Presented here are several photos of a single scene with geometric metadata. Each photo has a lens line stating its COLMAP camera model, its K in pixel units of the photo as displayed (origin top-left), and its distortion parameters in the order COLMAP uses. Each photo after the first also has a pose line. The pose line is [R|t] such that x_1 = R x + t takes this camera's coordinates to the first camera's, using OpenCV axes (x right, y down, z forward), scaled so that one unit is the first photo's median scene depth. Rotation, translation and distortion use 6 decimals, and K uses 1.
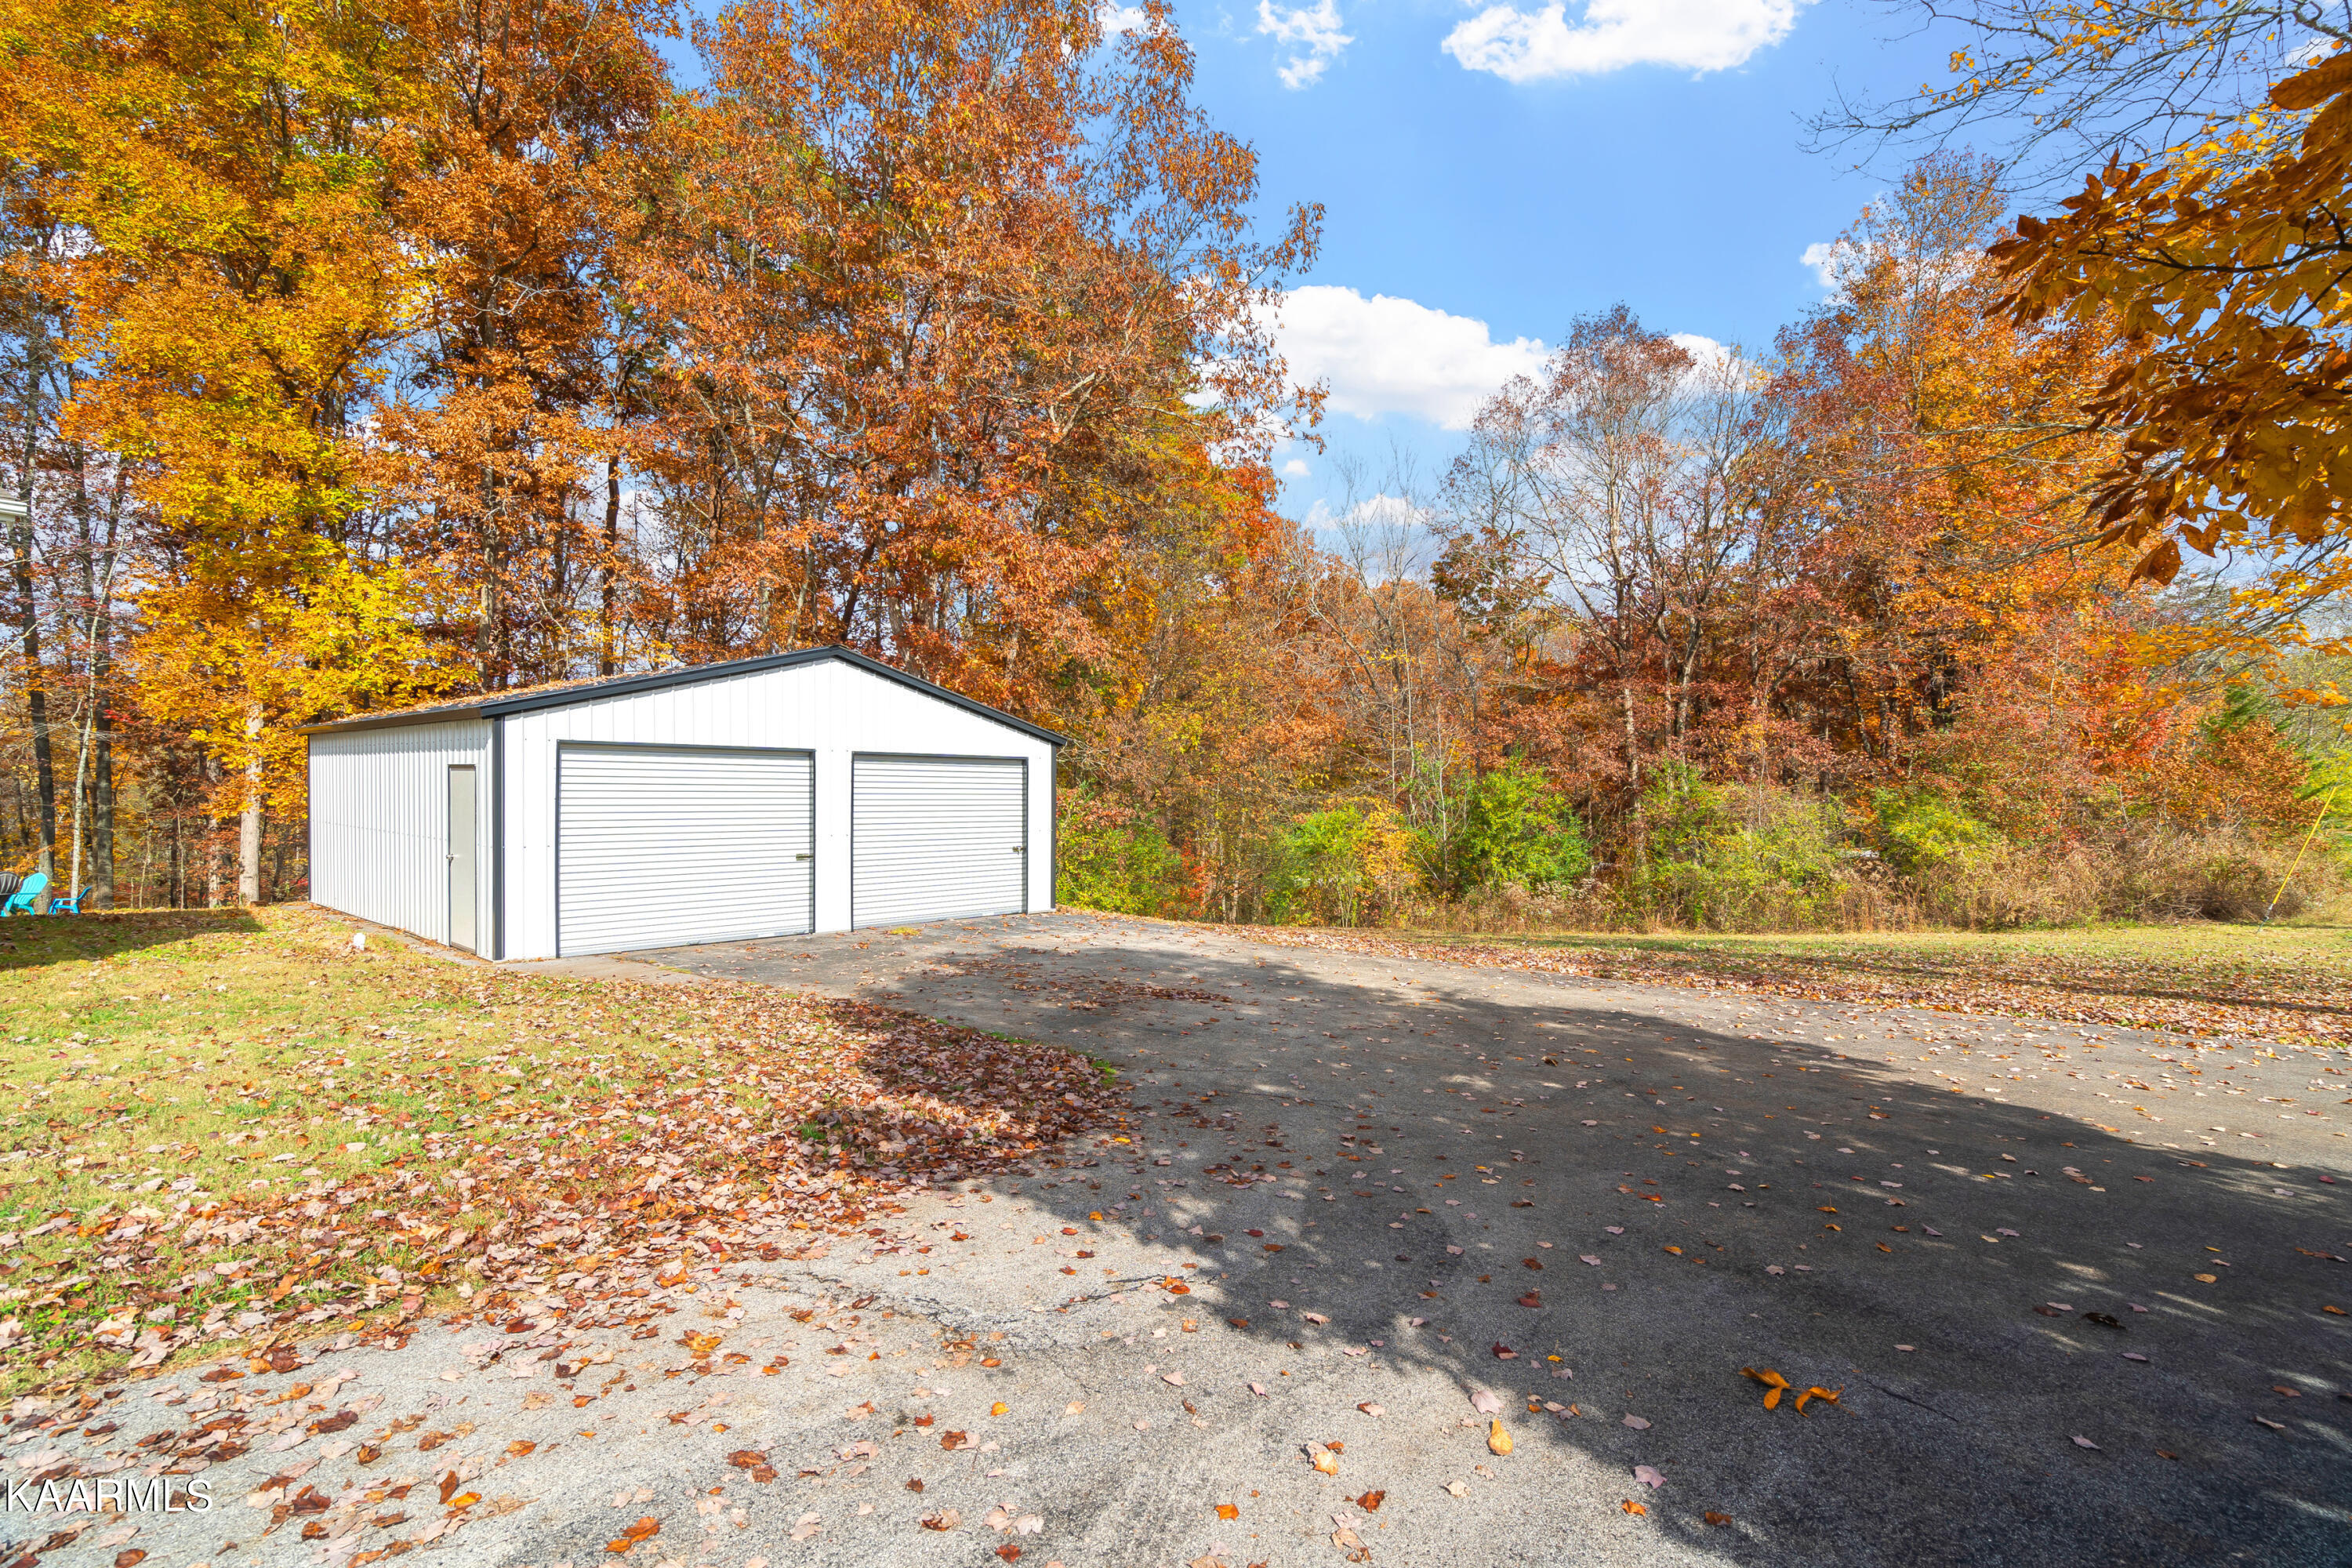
lens RADIAL K [[1126.8, 0, 1284.4], [0, 1126.8, 797.3], [0, 0, 1]] dist [0.001034, 0.000155]
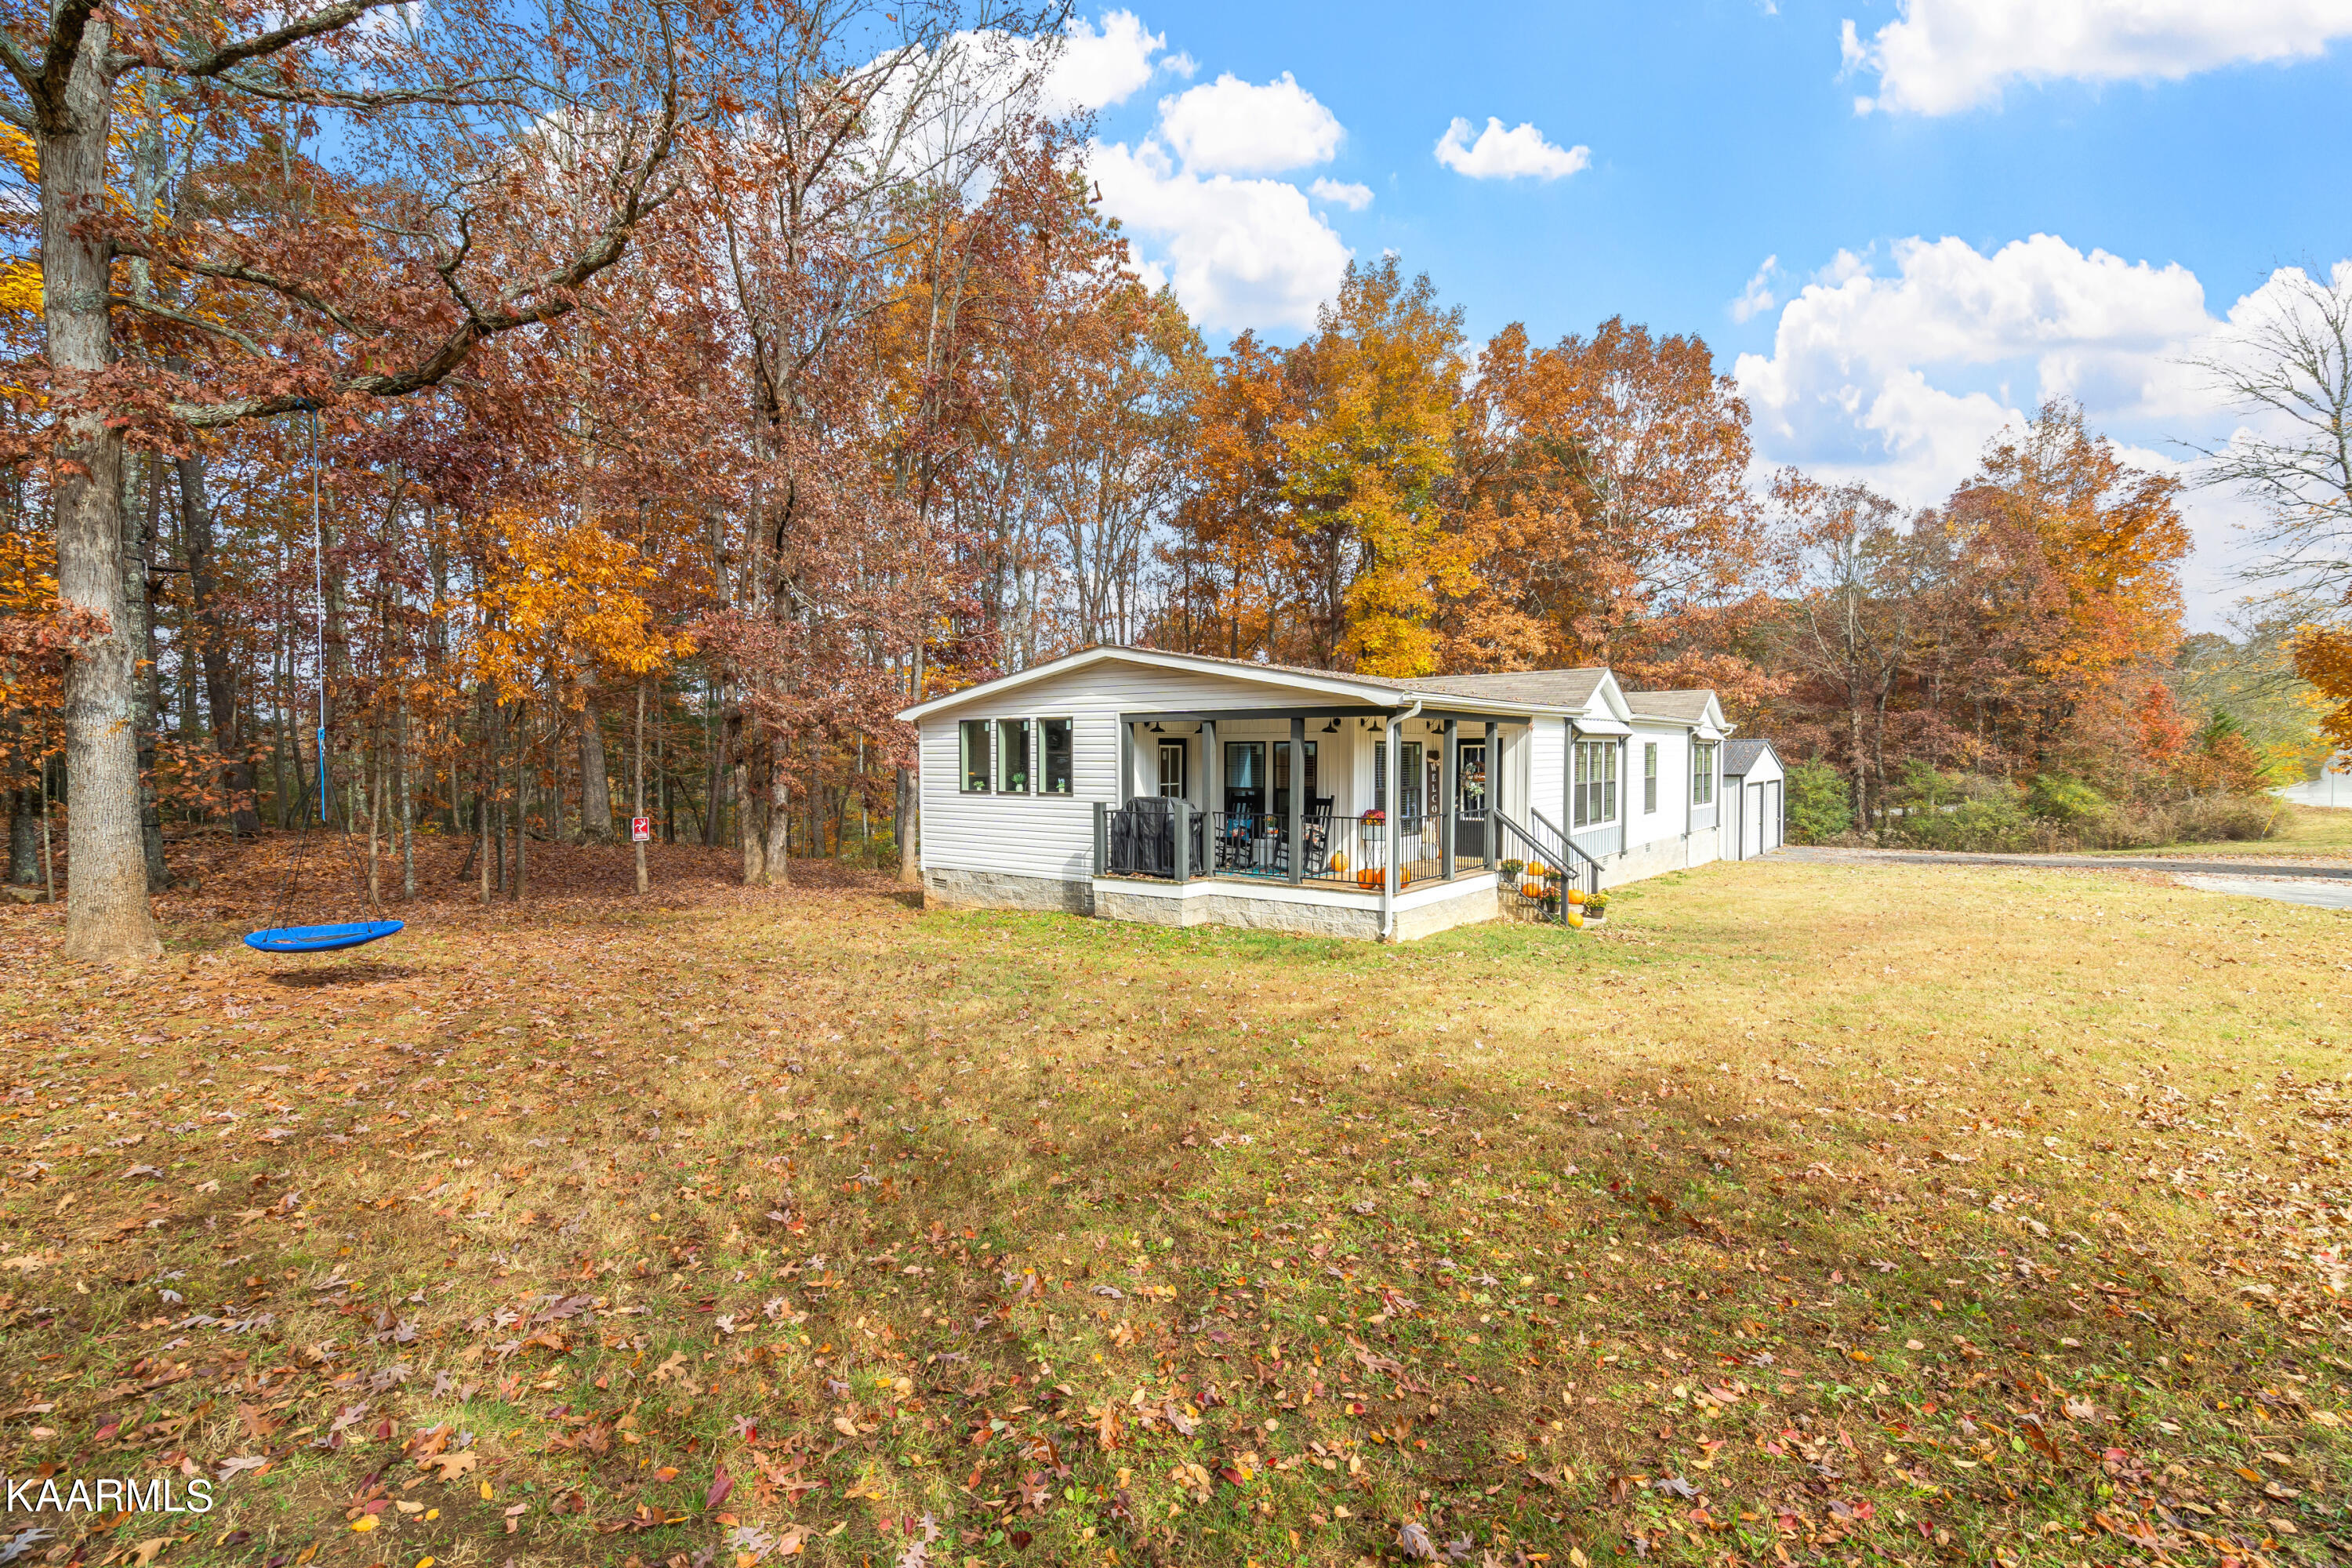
lens RADIAL K [[1187.7, 0, 1176.0], [0, 1187.7, 784.0], [0, 0, 1]] dist [0.001871, 0.000511]
pose [[0.997280, -0.021890, 0.070379, -1.106355], [0.020390, 0.999551, 0.021952, -0.070820], [-0.070828, -0.020458, 0.997279, -0.896620]]
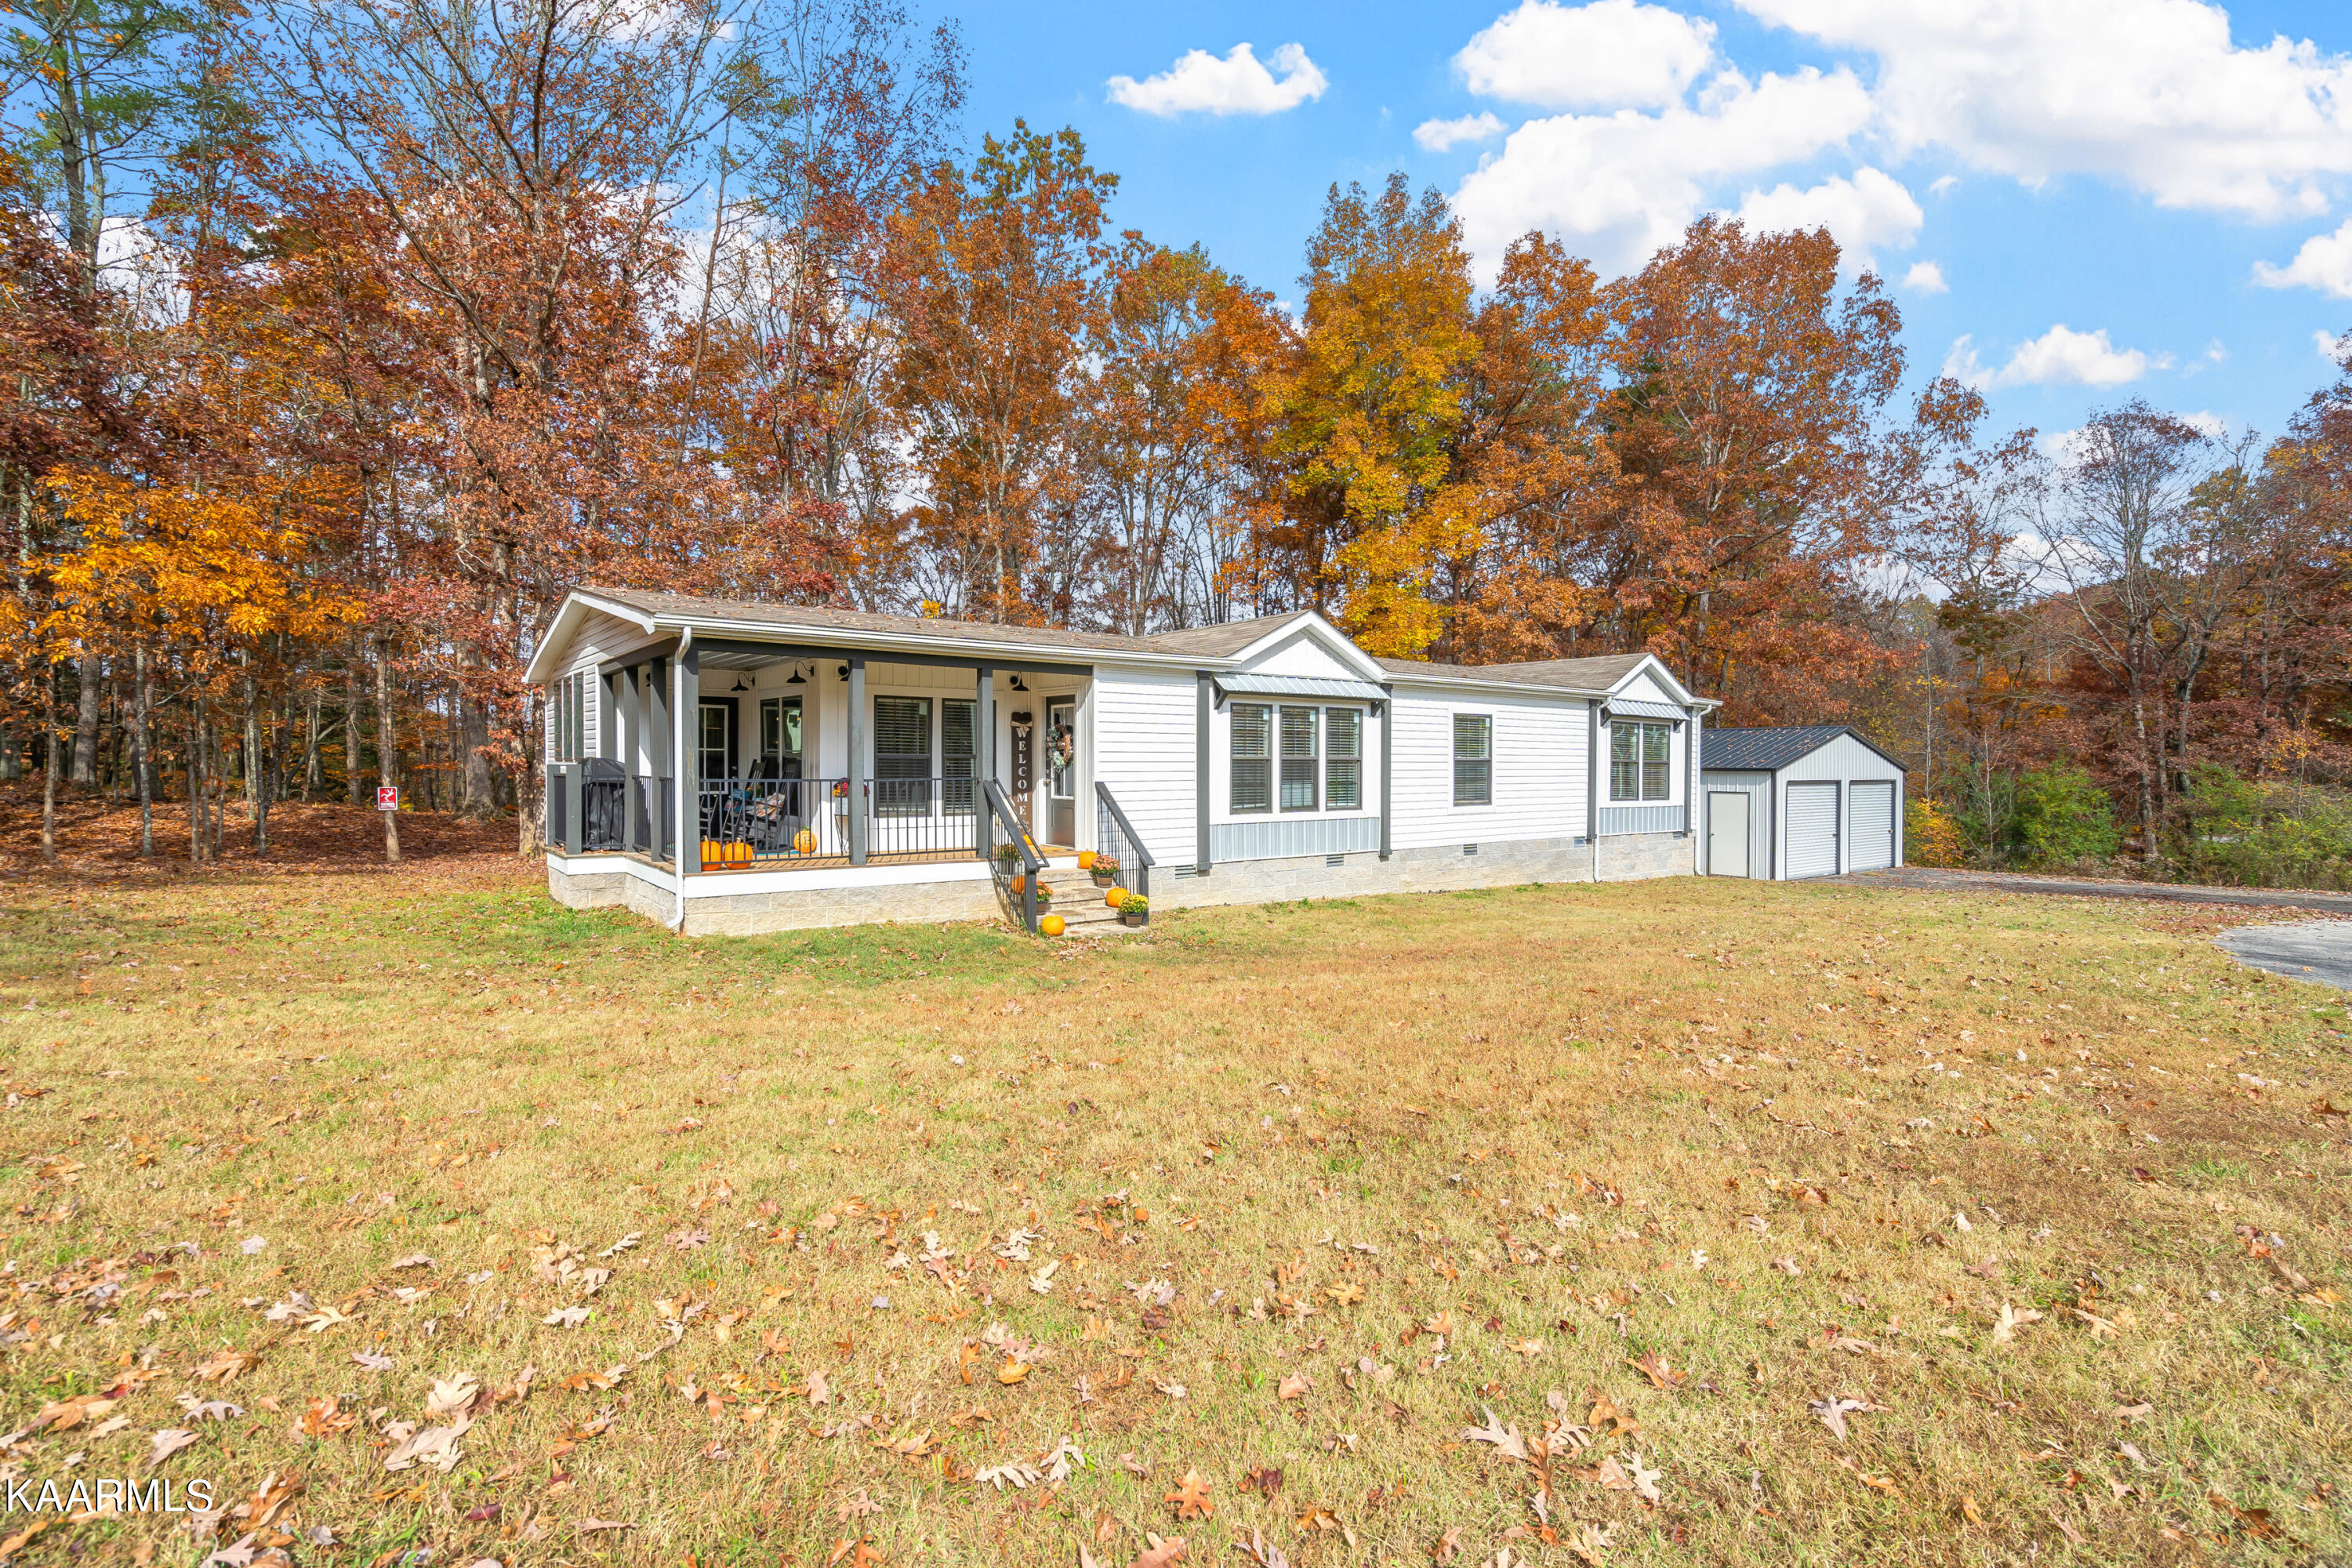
lens RADIAL K [[1187.7, 0, 1176.0], [0, 1187.7, 784.0], [0, 0, 1]] dist [0.001871, 0.000511]
pose [[0.976191, -0.005166, -0.216850, -0.631471], [0.007262, 0.999934, 0.008871, -0.036385], [0.216790, -0.010235, 0.976165, -0.728503]]
